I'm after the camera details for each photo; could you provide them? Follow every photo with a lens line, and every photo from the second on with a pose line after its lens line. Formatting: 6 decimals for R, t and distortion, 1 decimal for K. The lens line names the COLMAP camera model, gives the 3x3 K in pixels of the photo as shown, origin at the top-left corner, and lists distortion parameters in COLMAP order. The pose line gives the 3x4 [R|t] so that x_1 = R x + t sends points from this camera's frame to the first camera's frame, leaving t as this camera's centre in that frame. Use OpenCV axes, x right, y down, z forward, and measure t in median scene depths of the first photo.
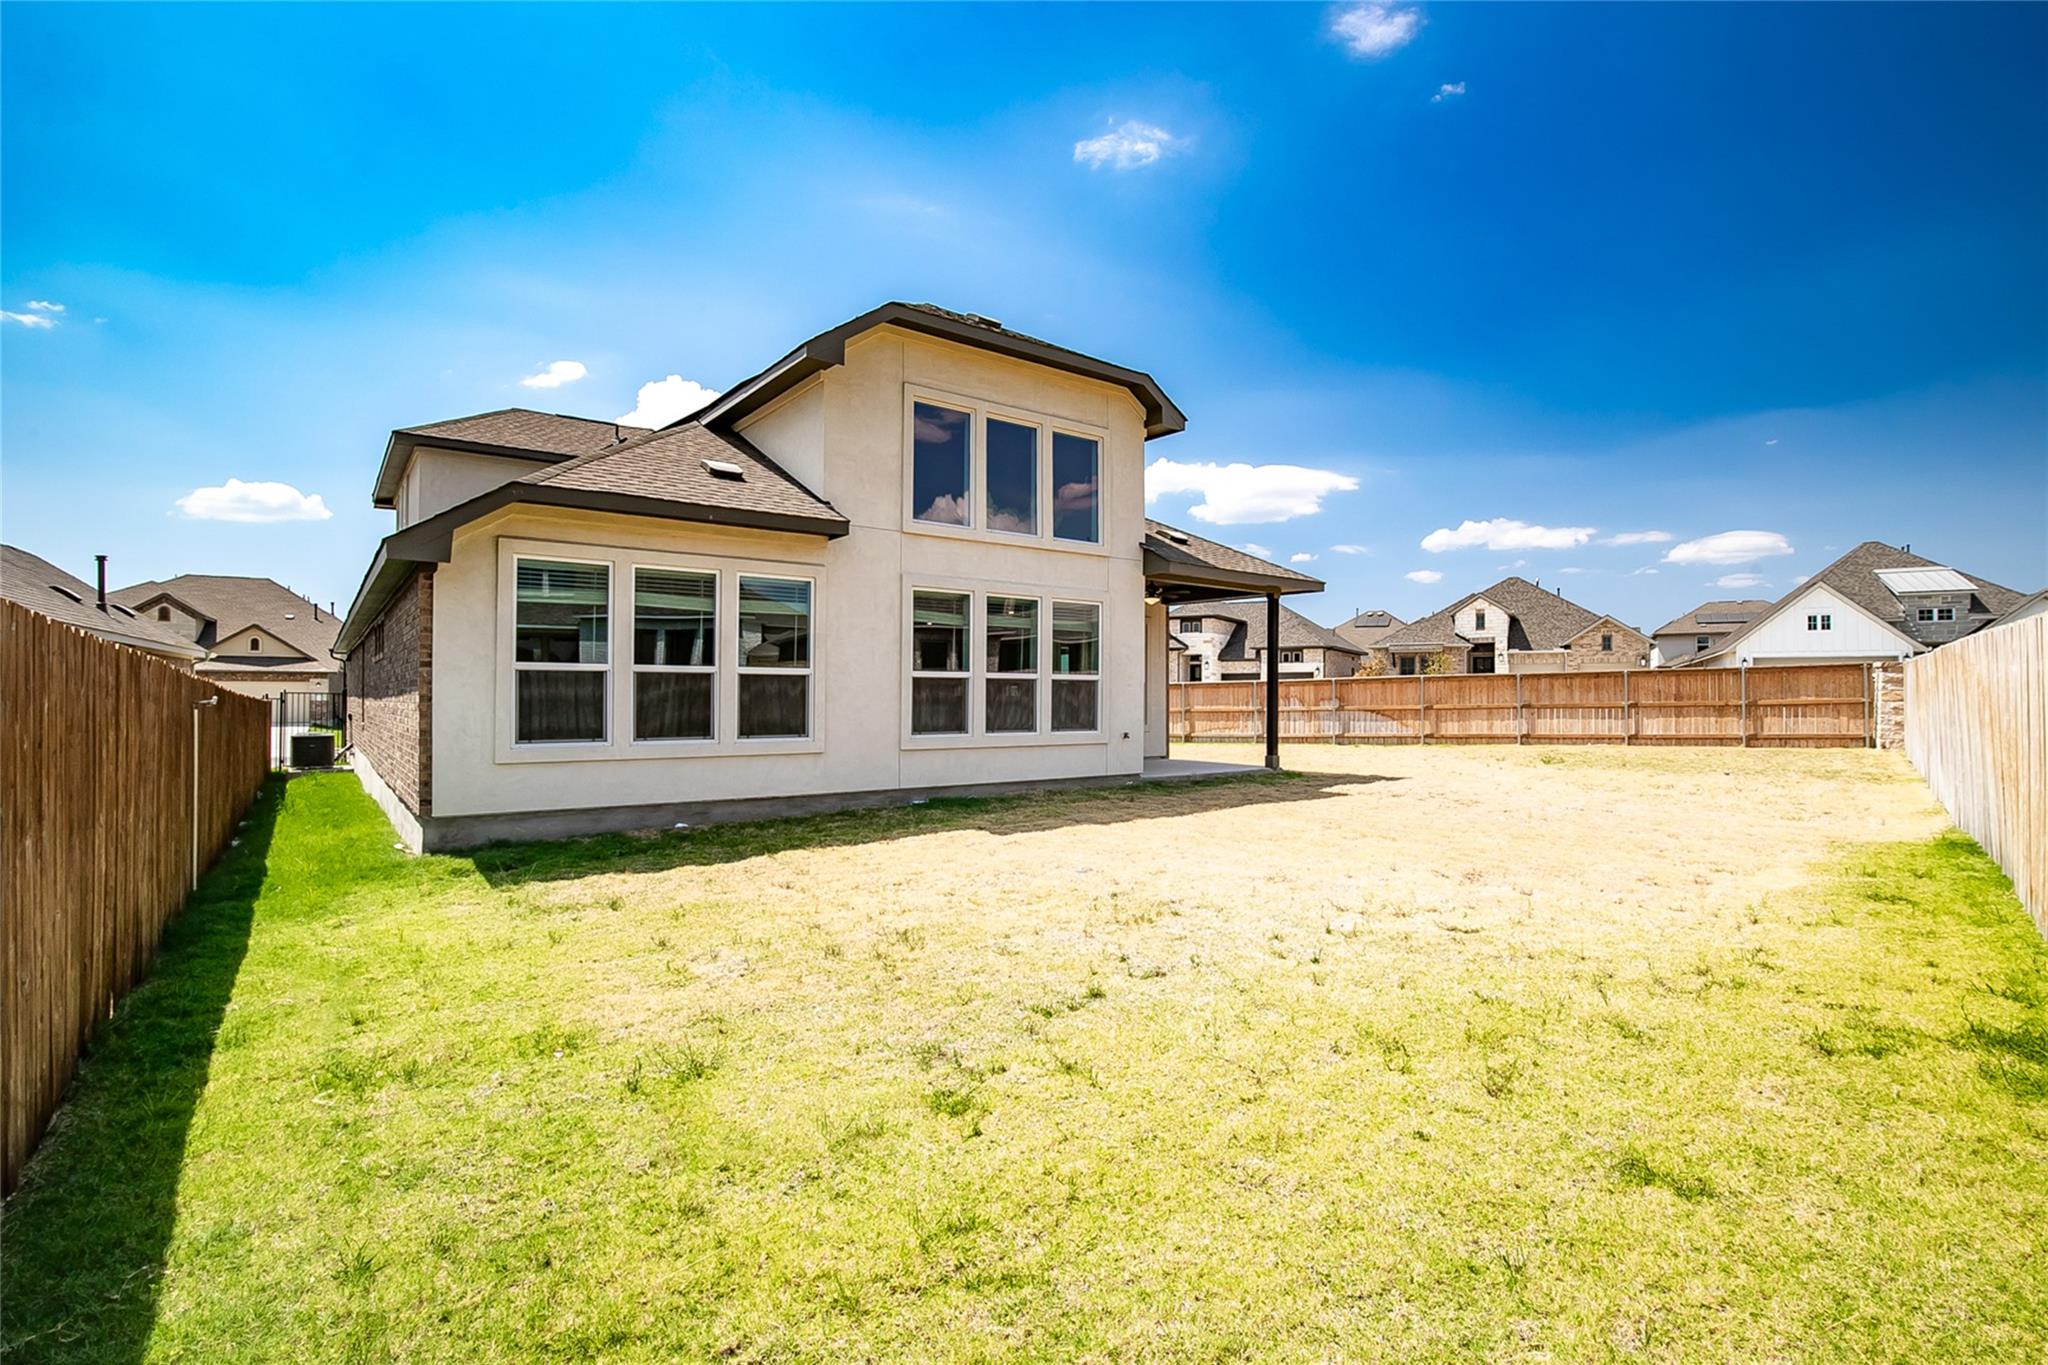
lens RADIAL K [[948.8, 0, 1024.6], [0, 948.8, 682.9], [0, 0, 1]] dist [-0.040036, -0.001001]
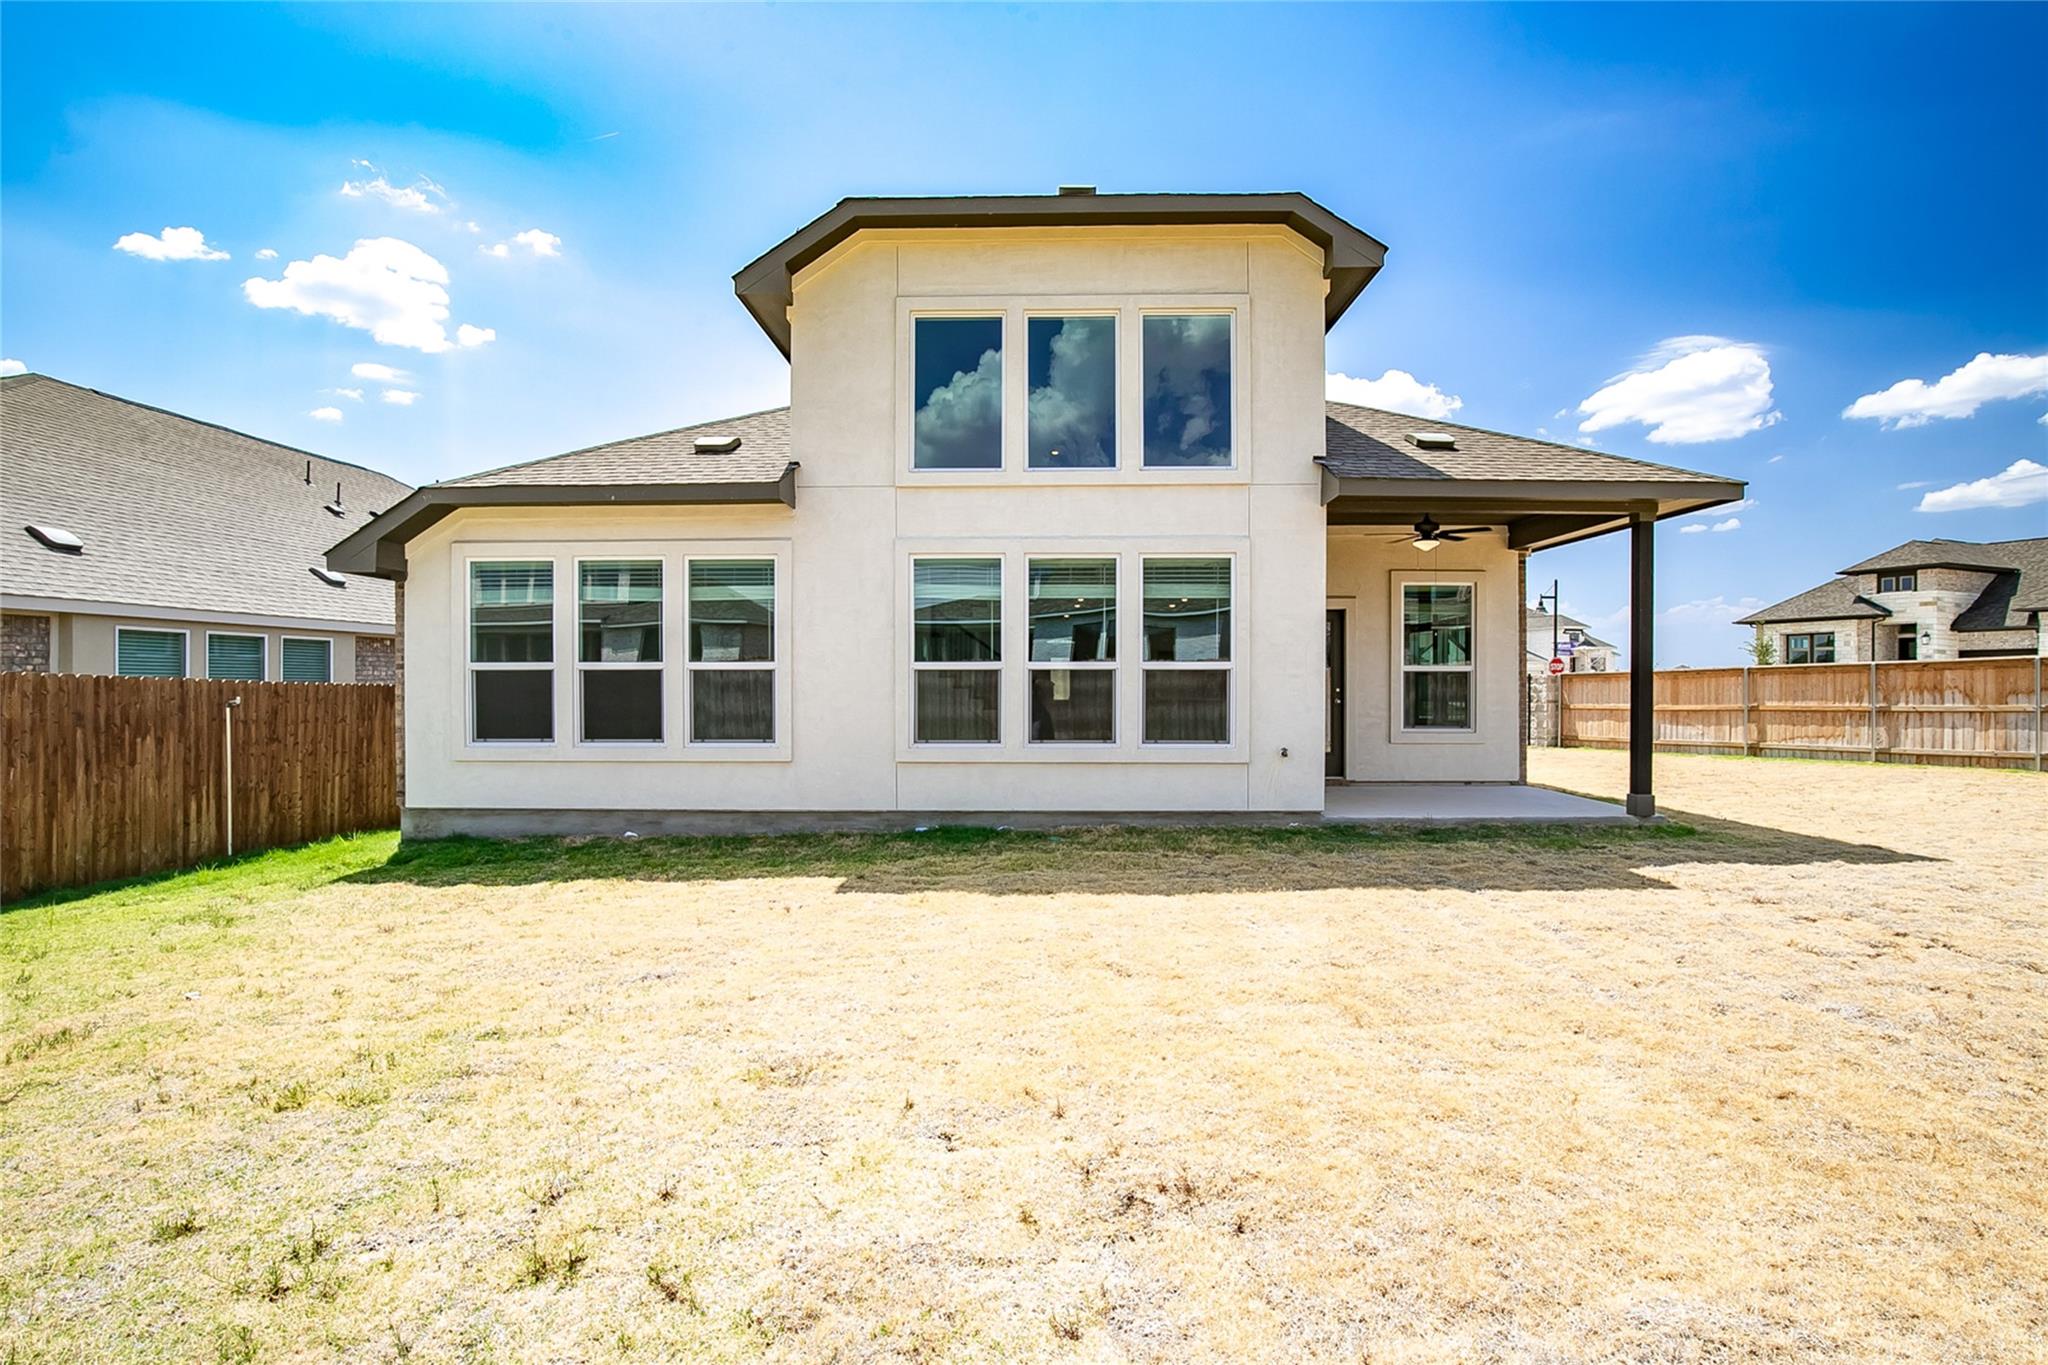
lens RADIAL K [[948.8, 0, 1019.8], [0, 948.8, 677.0], [0, 0, 1]] dist [-0.040036, -0.001001]
pose [[0.782600, -0.008525, -0.622467, 0.415577], [0.012173, 0.999925, 0.001609, -0.000517], [0.622406, -0.008837, 0.782645, 0.419067]]
